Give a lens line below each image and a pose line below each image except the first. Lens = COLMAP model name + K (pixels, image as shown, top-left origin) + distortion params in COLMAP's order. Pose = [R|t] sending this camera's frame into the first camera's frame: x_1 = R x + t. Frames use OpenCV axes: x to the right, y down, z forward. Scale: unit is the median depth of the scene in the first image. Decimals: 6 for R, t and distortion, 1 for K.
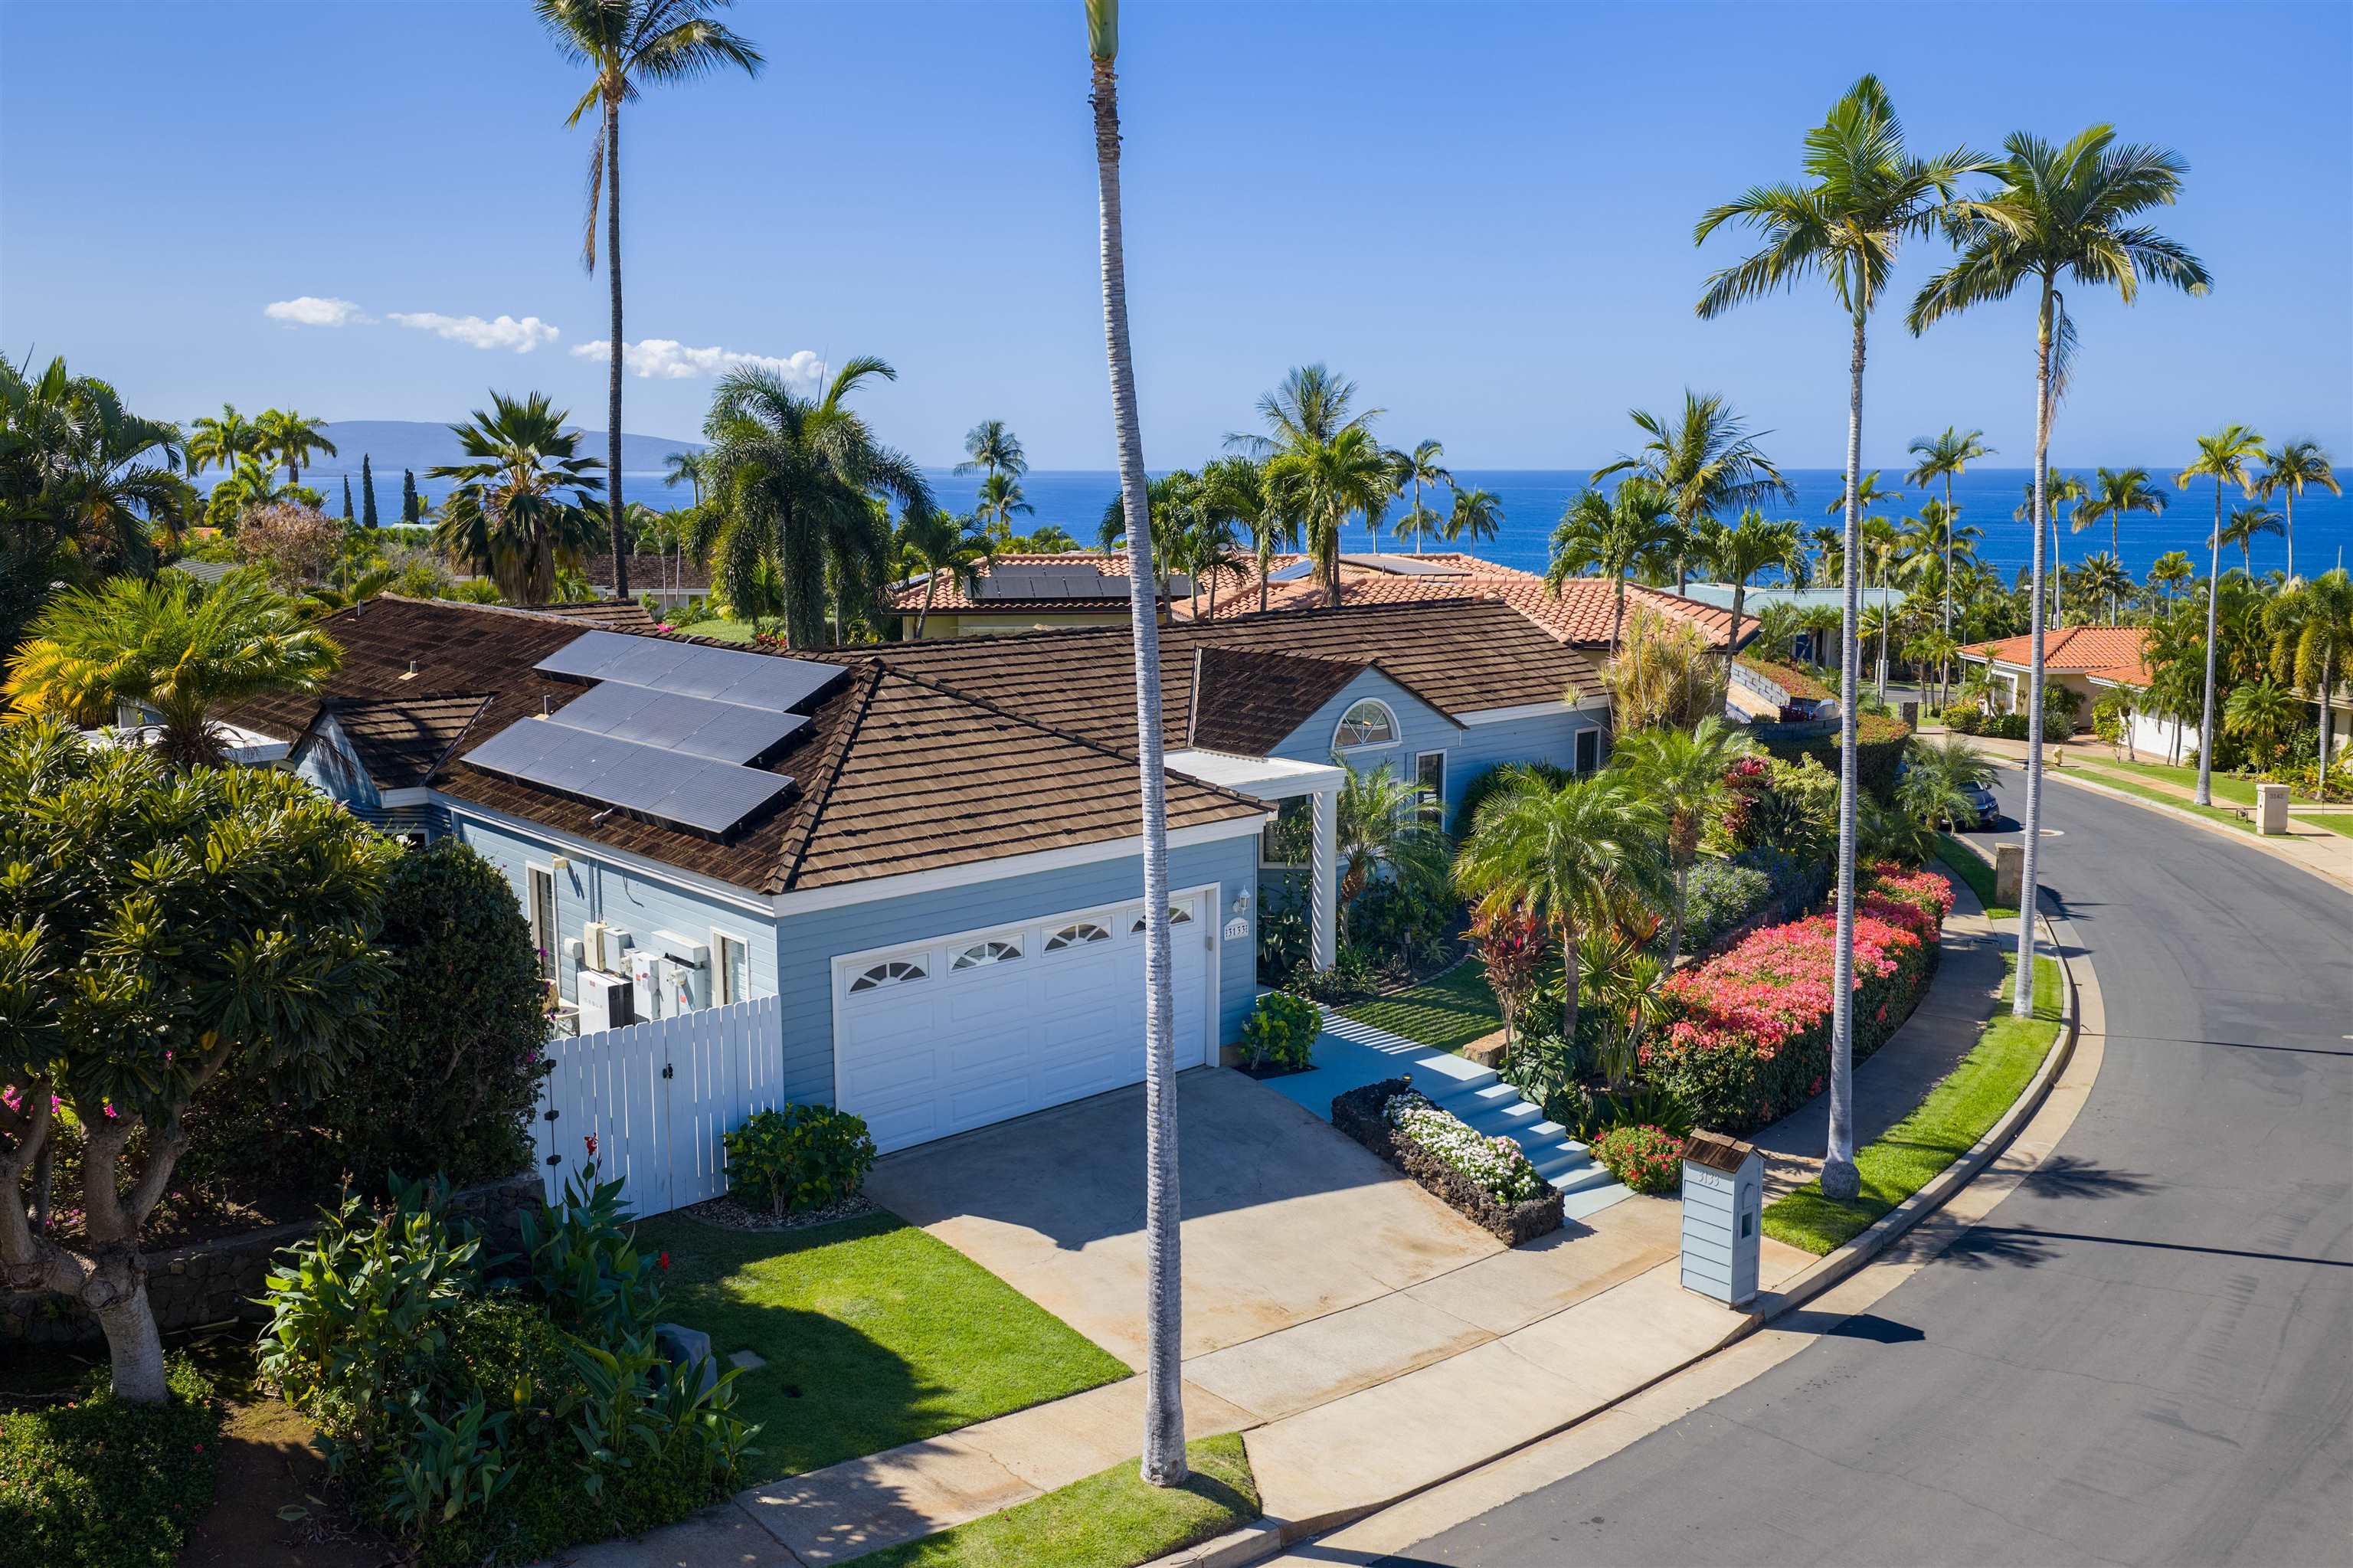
lens RADIAL K [[1885.0, 0, 1173.1], [0, 1885.0, 682.1], [0, 0, 1]] dist [0.042642, -0.009536]
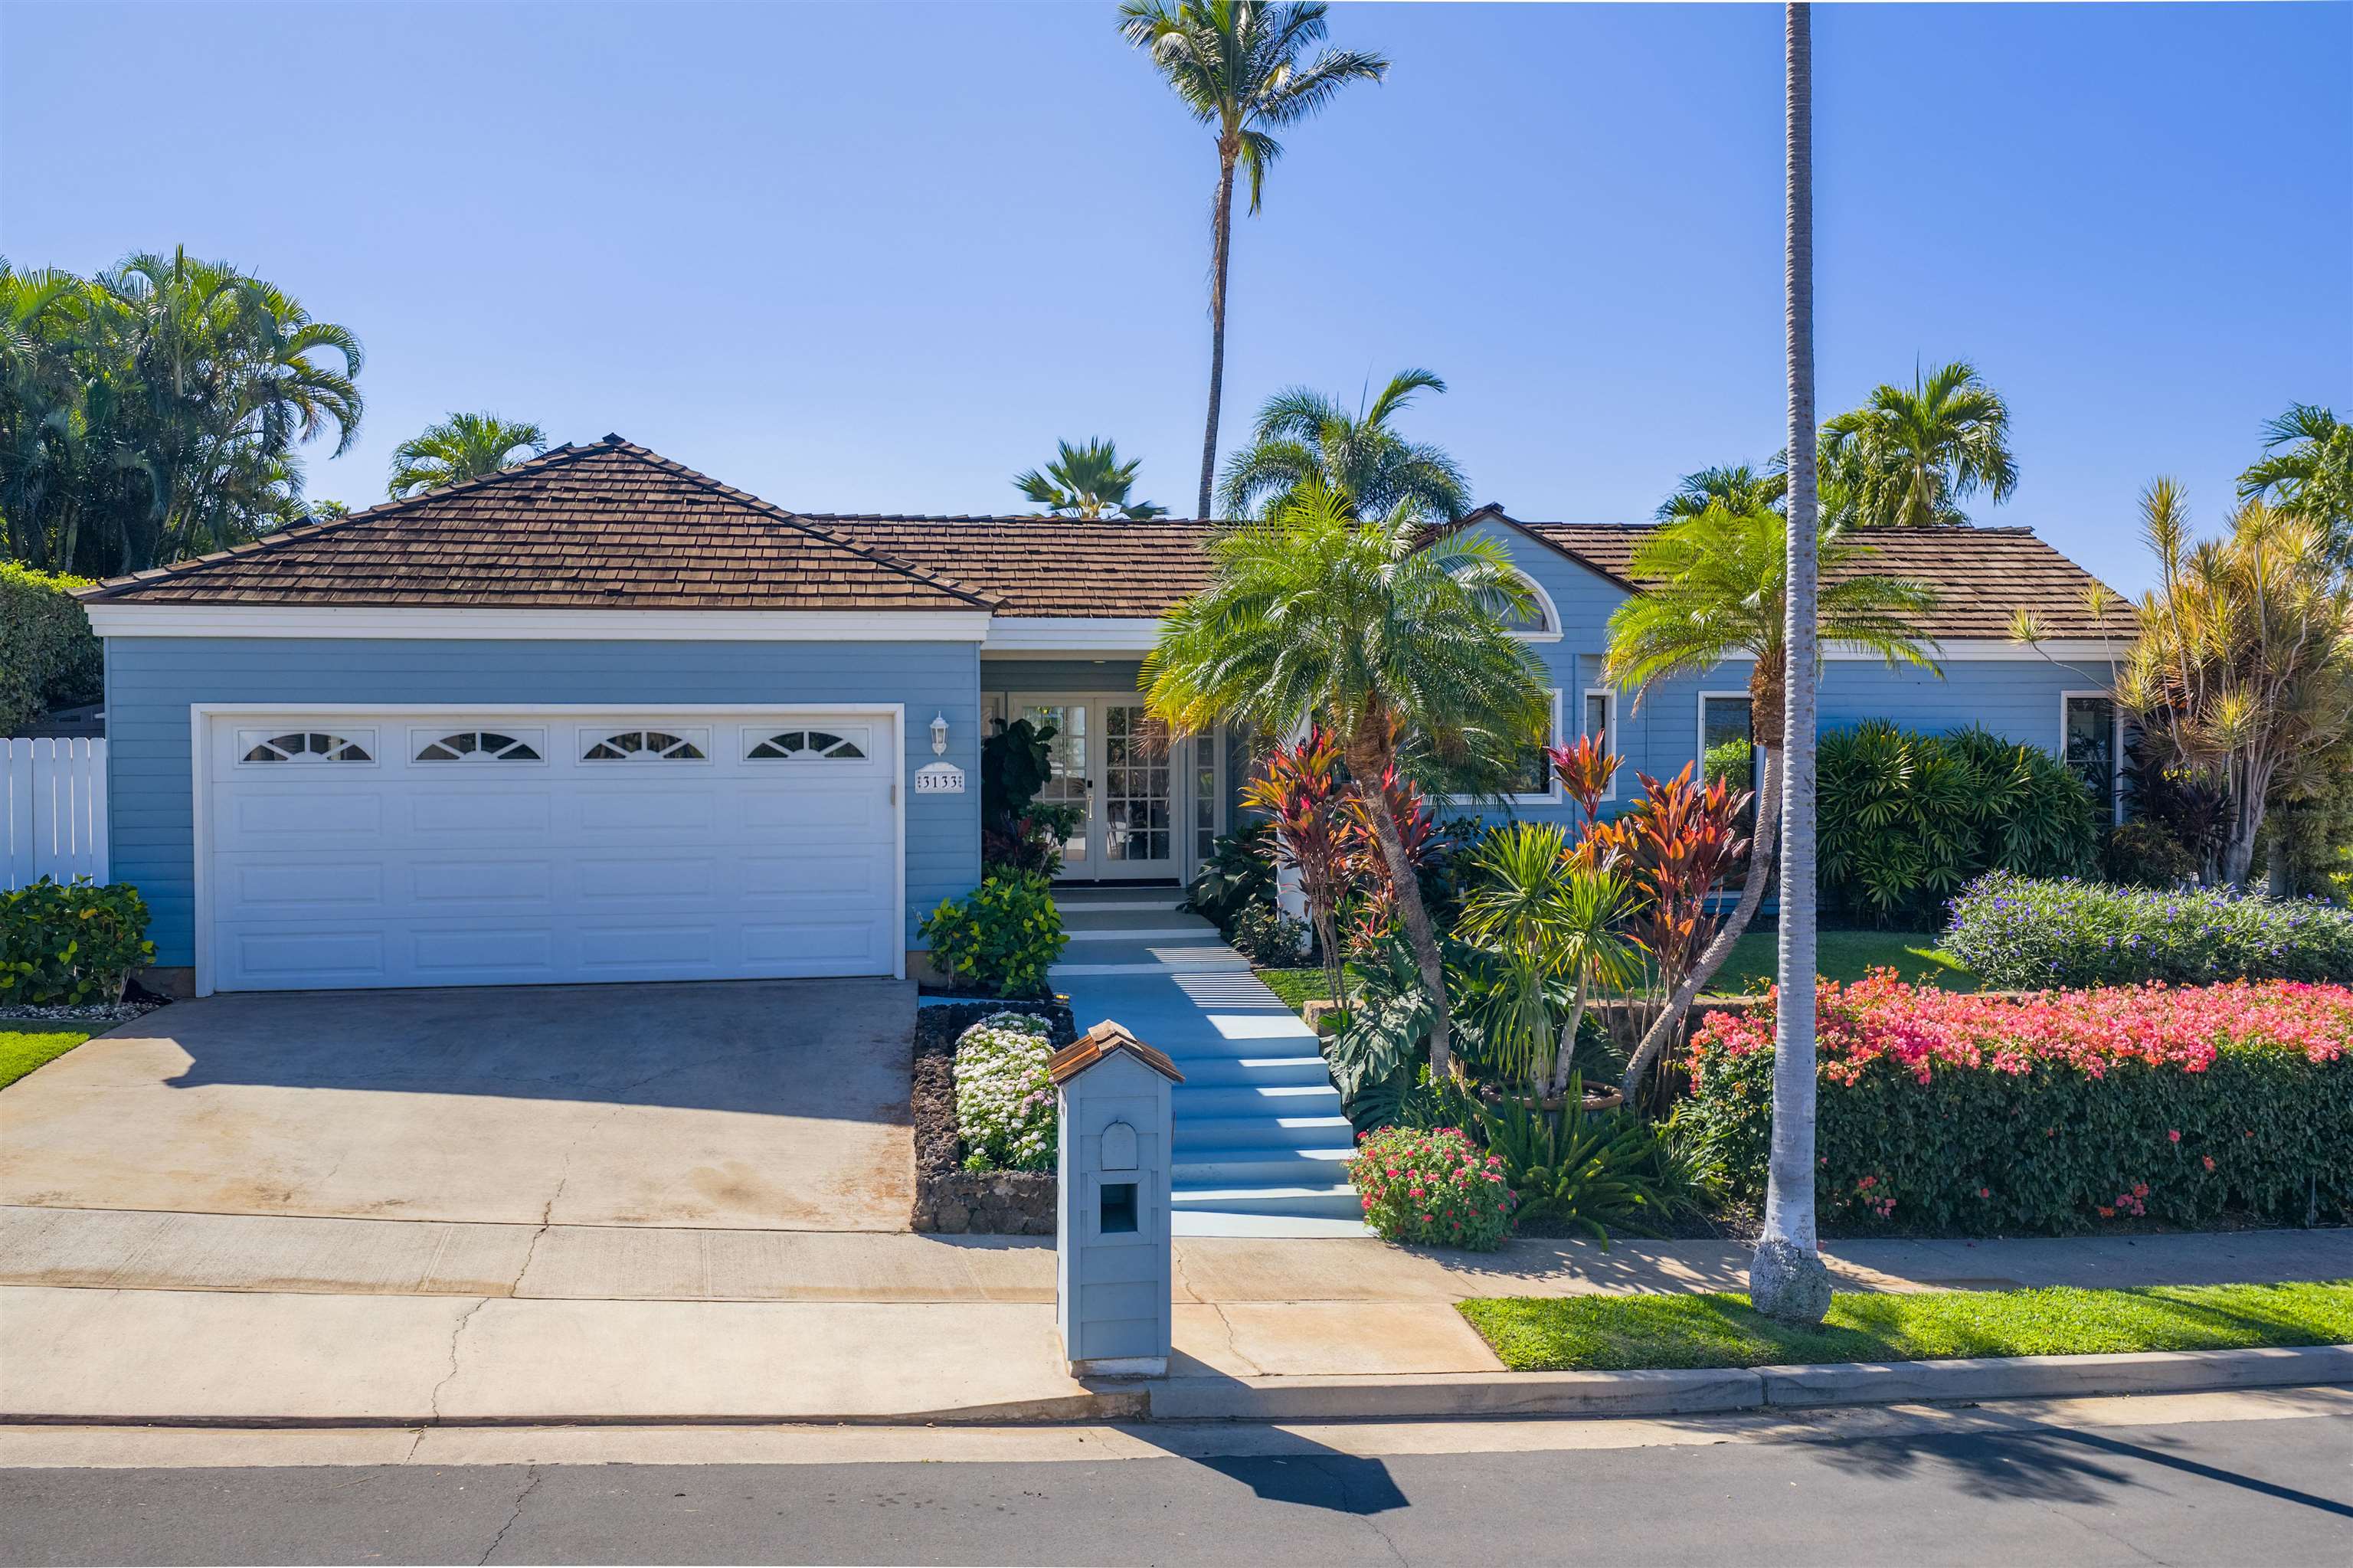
lens RADIAL K [[1858.4, 0, 1181.7], [0, 1858.4, 739.1], [0, 0, 1]] dist [0.034469, -0.003247]
pose [[0.839097, -0.000007, -0.543982, 0.461169], [-0.054040, 0.995052, -0.083369, 0.164449], [0.541291, 0.099351, 0.834945, 0.477448]]
